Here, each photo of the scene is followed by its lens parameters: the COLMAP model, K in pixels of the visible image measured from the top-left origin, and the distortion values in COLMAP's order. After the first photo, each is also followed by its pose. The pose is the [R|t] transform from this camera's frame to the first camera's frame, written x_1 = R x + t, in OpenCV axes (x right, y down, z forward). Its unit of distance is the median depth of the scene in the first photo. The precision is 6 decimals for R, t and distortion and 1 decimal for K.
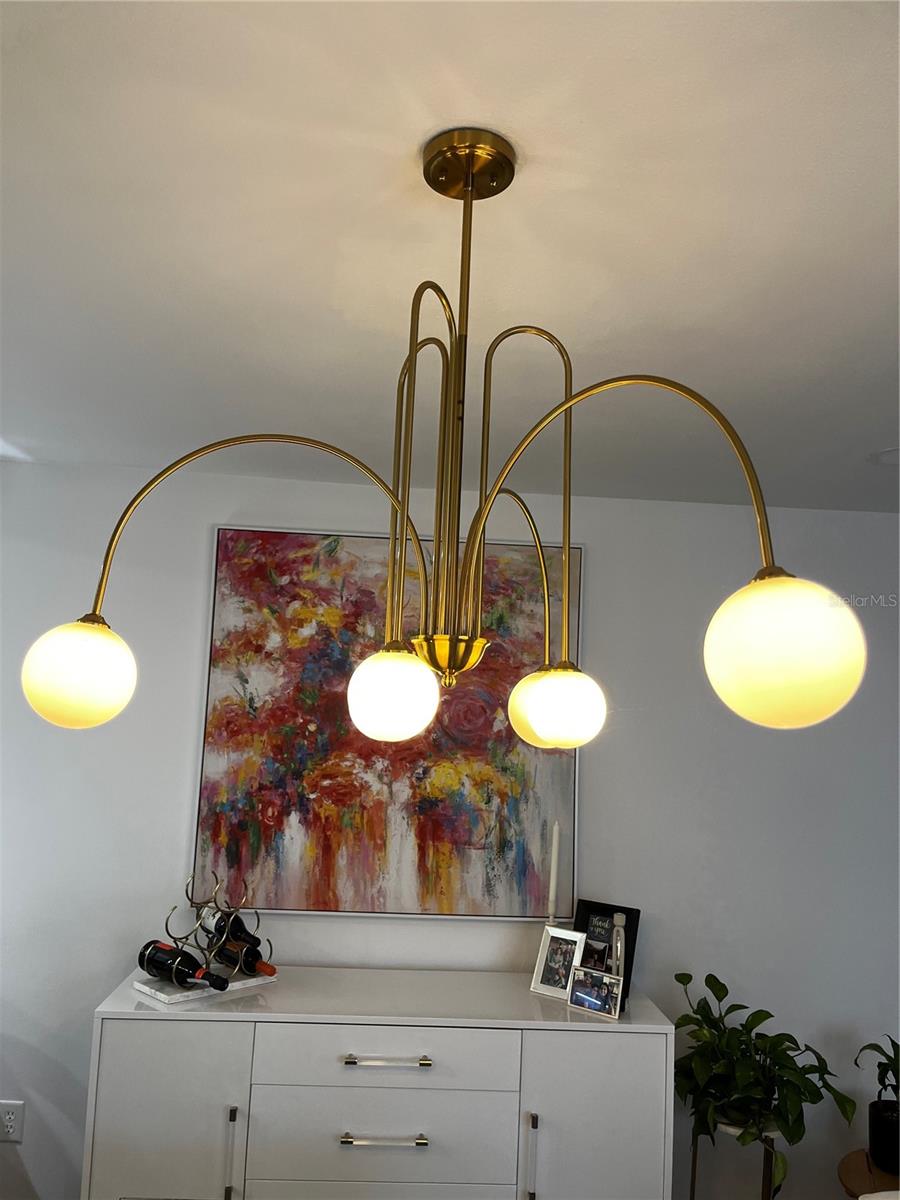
lens RADIAL K [[919.6, 0, 442.3], [0, 919.6, 606.6], [0, 0, 1]] dist [0.055817, -0.084712]
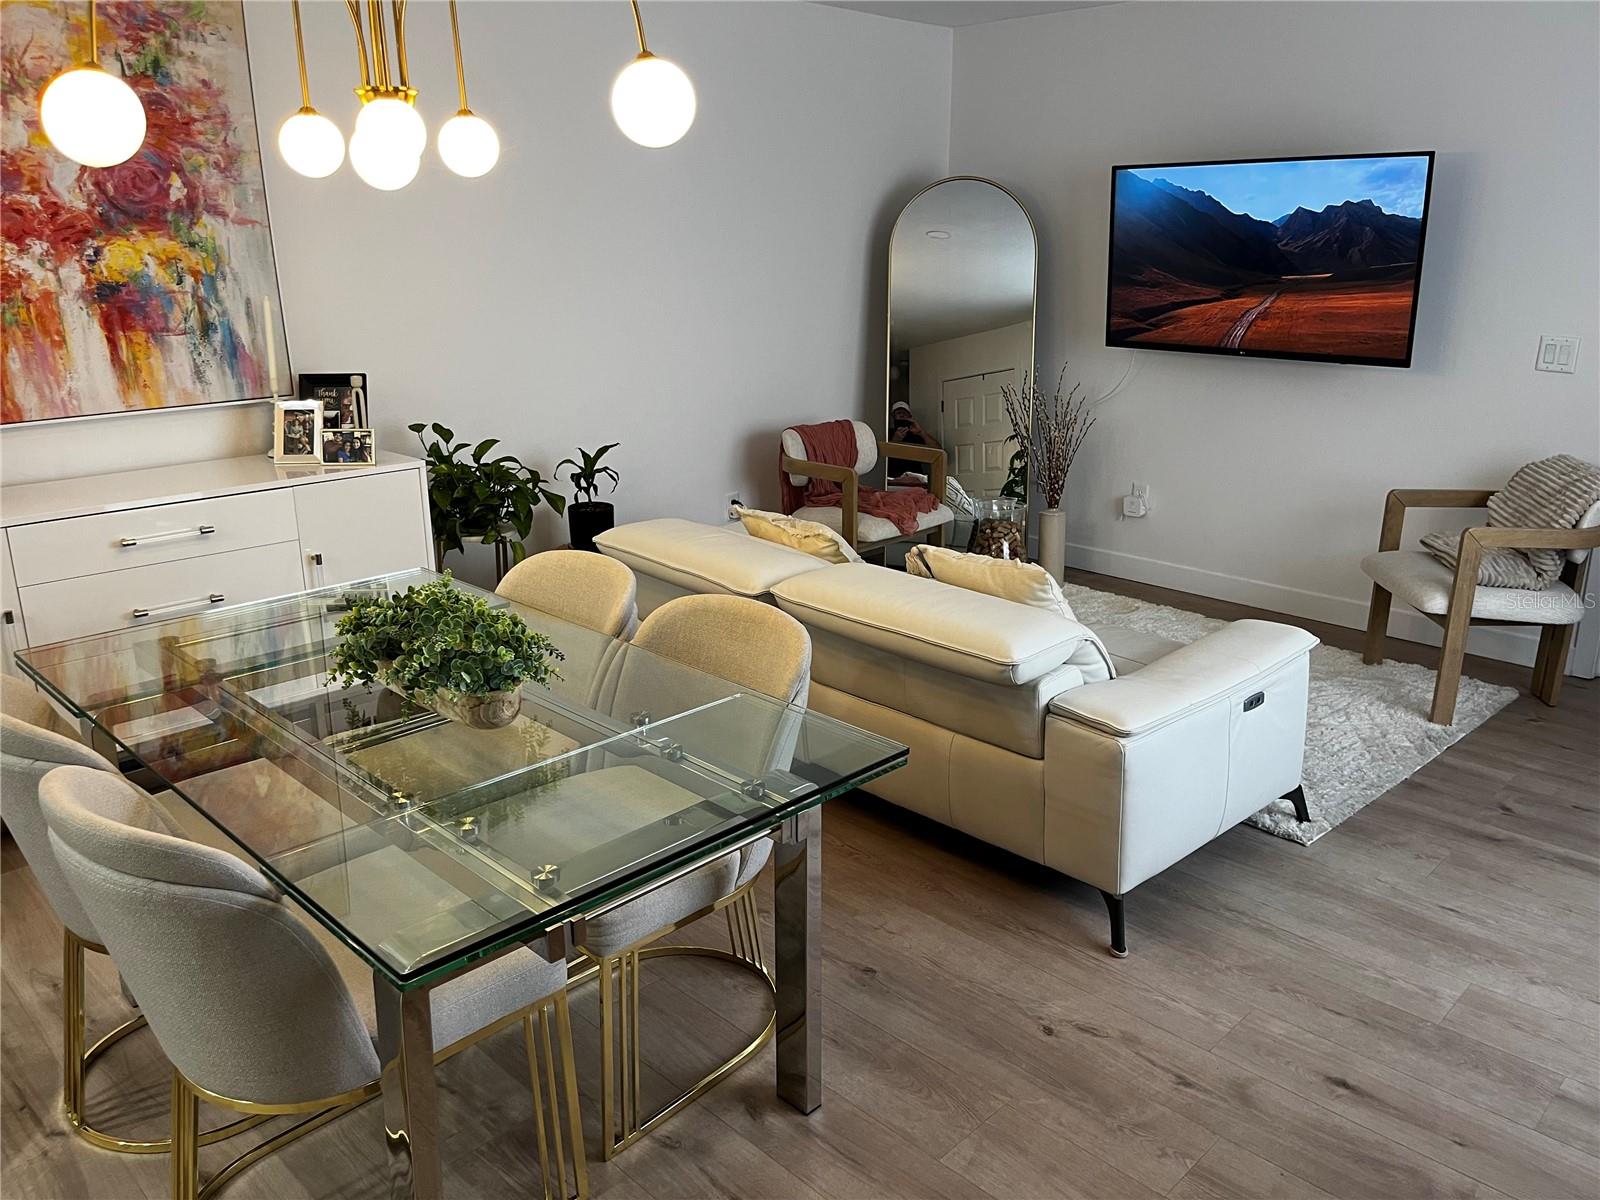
lens RADIAL K [[1226.1, 0, 798.6], [0, 1226.1, 585.0], [0, 0, 1]] dist [0.055817, -0.084712]
pose [[0.751139, -0.231438, 0.618245, -0.313512], [-0.037702, 0.919962, 0.390191, -0.010210], [-0.659067, -0.316397, 0.682293, -0.316349]]
